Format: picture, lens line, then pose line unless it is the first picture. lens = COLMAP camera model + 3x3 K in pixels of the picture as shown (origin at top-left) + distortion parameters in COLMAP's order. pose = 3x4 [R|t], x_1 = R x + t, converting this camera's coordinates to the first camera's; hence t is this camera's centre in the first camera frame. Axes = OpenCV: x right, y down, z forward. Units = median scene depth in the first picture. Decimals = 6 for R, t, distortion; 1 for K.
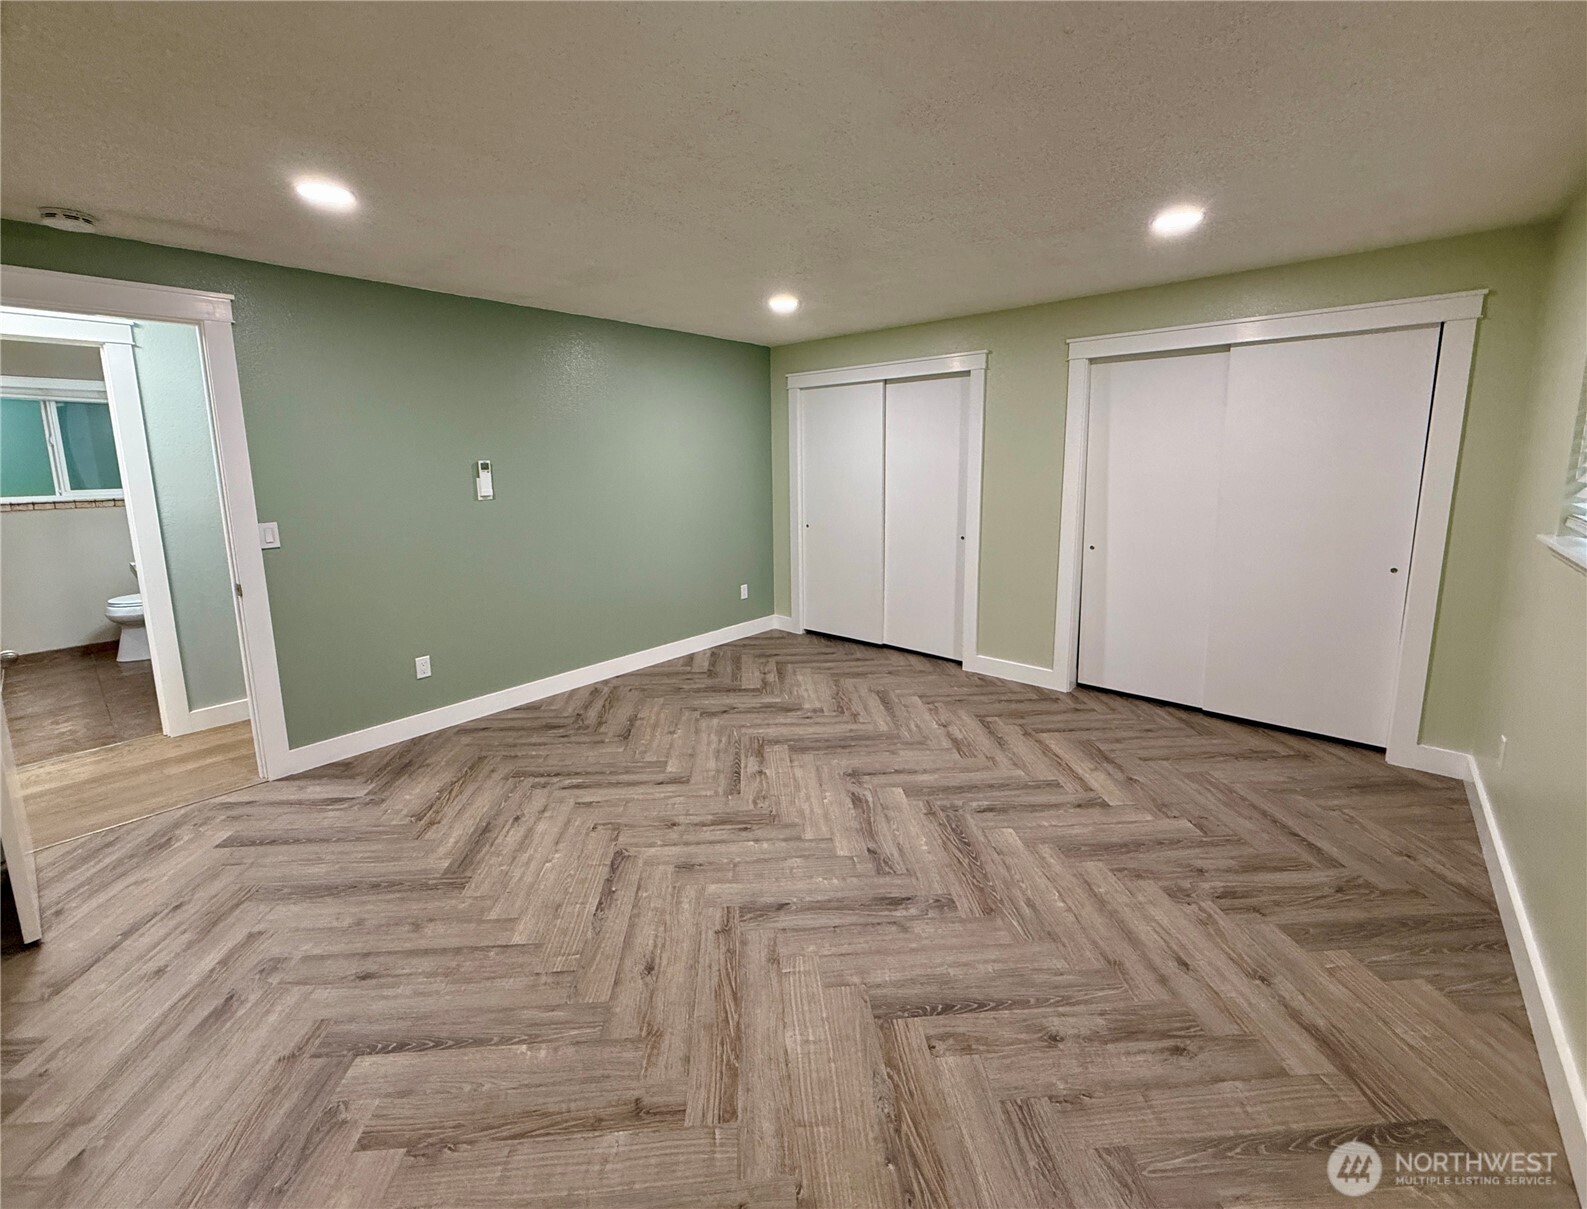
lens RADIAL K [[640.9, 0, 790.4], [0, 640.9, 511.1], [0, 0, 1]] dist [-0.001534, -0.000165]
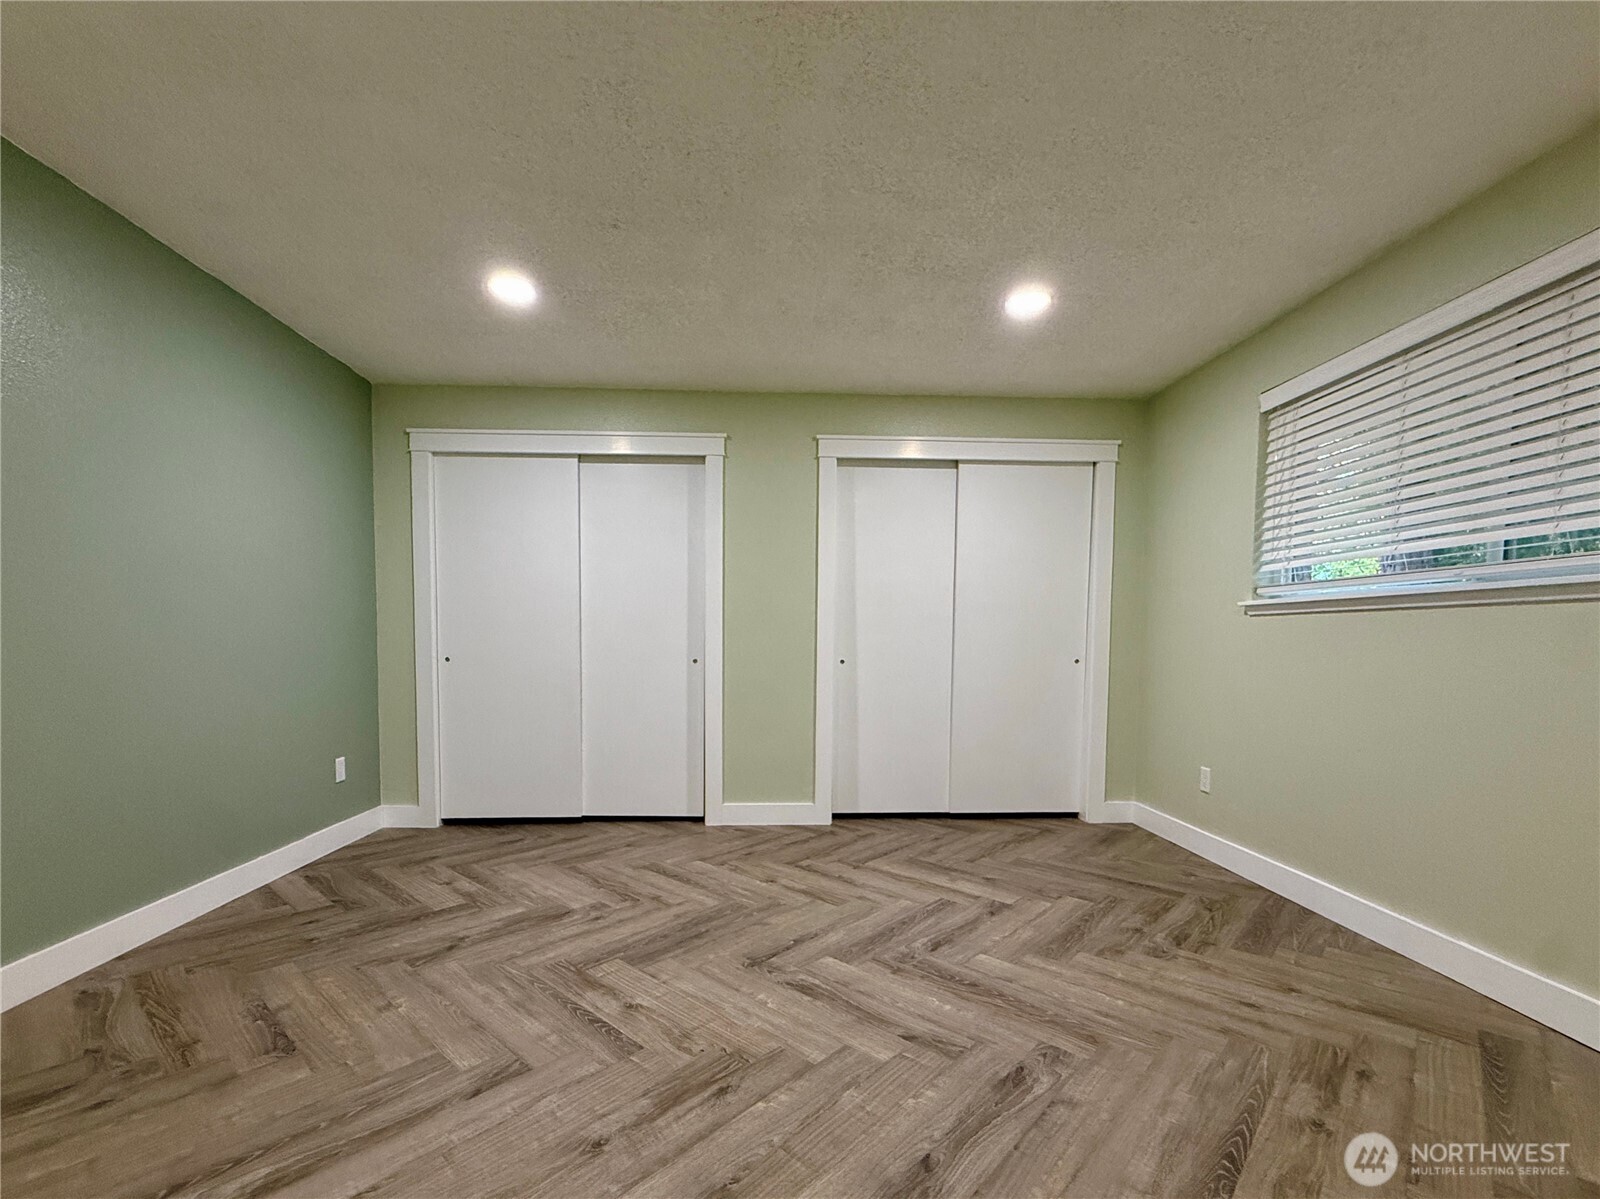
lens RADIAL K [[711.9, 0, 796.3], [0, 711.9, 640.8], [0, 0, 1]] dist [0.001087, 0.000128]
pose [[0.728831, 0.013492, 0.684560, -0.348588], [0.046064, 0.996574, -0.068685, 0.116516], [-0.683142, 0.081593, 0.725713, 0.364685]]
